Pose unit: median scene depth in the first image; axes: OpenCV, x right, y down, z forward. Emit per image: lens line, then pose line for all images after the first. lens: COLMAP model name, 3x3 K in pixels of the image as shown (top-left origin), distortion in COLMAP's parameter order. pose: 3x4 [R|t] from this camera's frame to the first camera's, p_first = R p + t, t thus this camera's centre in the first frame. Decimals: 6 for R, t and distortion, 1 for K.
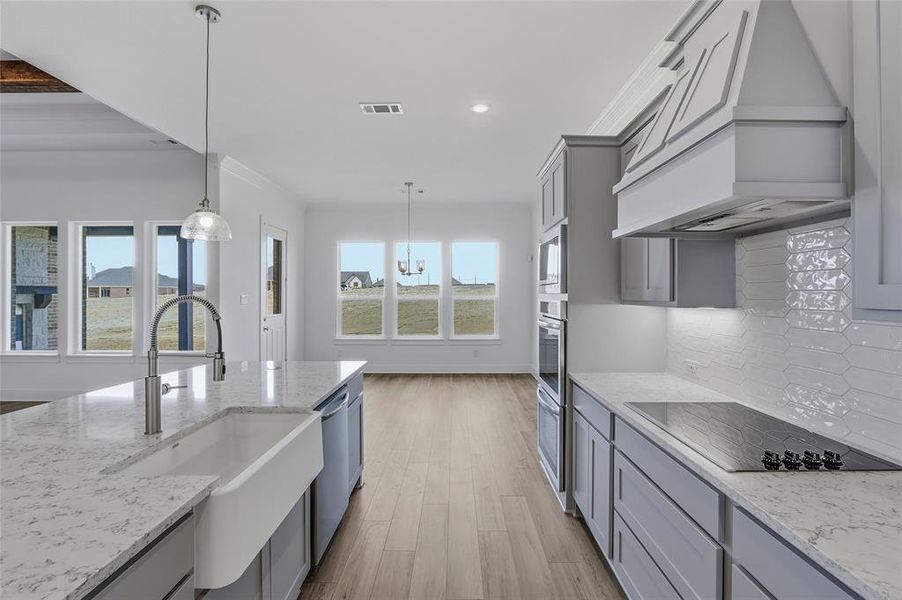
lens RADIAL K [[422.7, 0, 455.1], [0, 422.7, 296.0], [0, 0, 1]] dist [-0.018044, 0.004598]
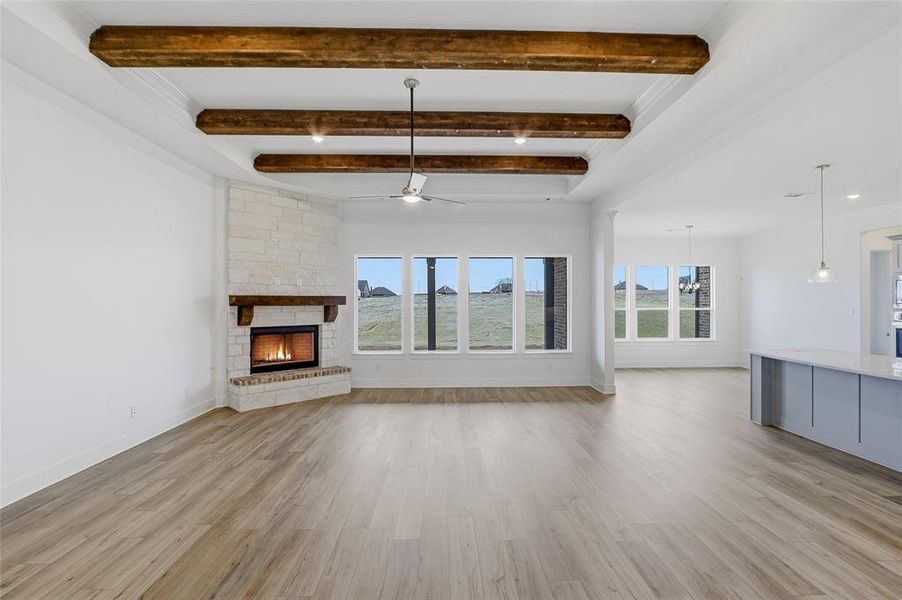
lens RADIAL K [[422.7, 0, 454.3], [0, 422.7, 302.8], [0, 0, 1]] dist [-0.018044, 0.004598]
pose [[0.999387, -0.000933, 0.035002, -0.935230], [0.001038, 0.999995, -0.002989, -0.015777], [-0.034999, 0.003024, 0.999383, -0.346809]]
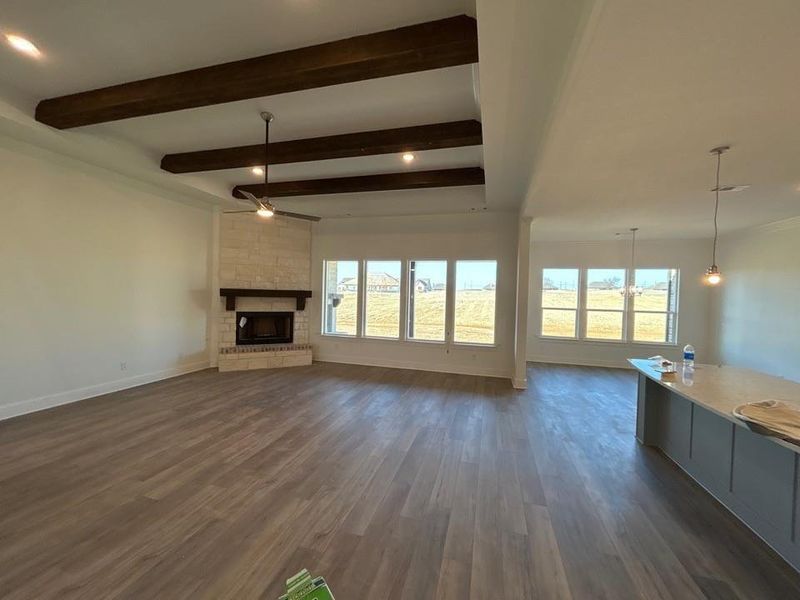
lens RADIAL K [[320.9, 0, 401.2], [0, 320.9, 299.9], [0, 0, 1]] dist [-0.003854, 0.001926]
pose [[0.964264, 0.031975, -0.263007, -0.563331], [-0.029755, 0.999480, 0.012421, -0.030569], [0.263267, -0.004151, 0.964714, -0.202470]]
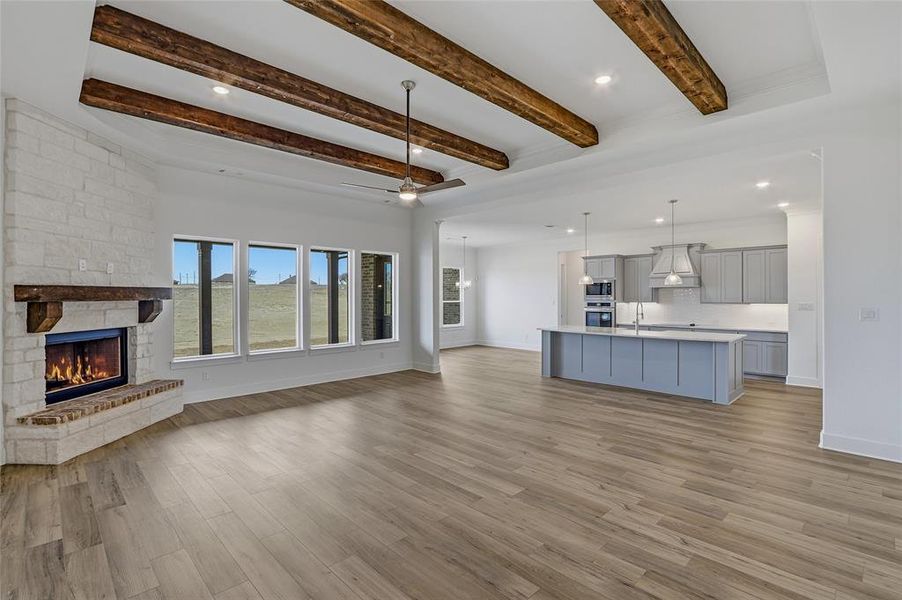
lens RADIAL K [[422.7, 0, 448.5], [0, 422.7, 297.9], [0, 0, 1]] dist [-0.018044, 0.004598]
pose [[0.711626, -0.003780, 0.702549, -1.416836], [0.004099, 0.999991, 0.001228, -0.015874], [-0.702547, 0.002005, 0.711635, -0.217510]]
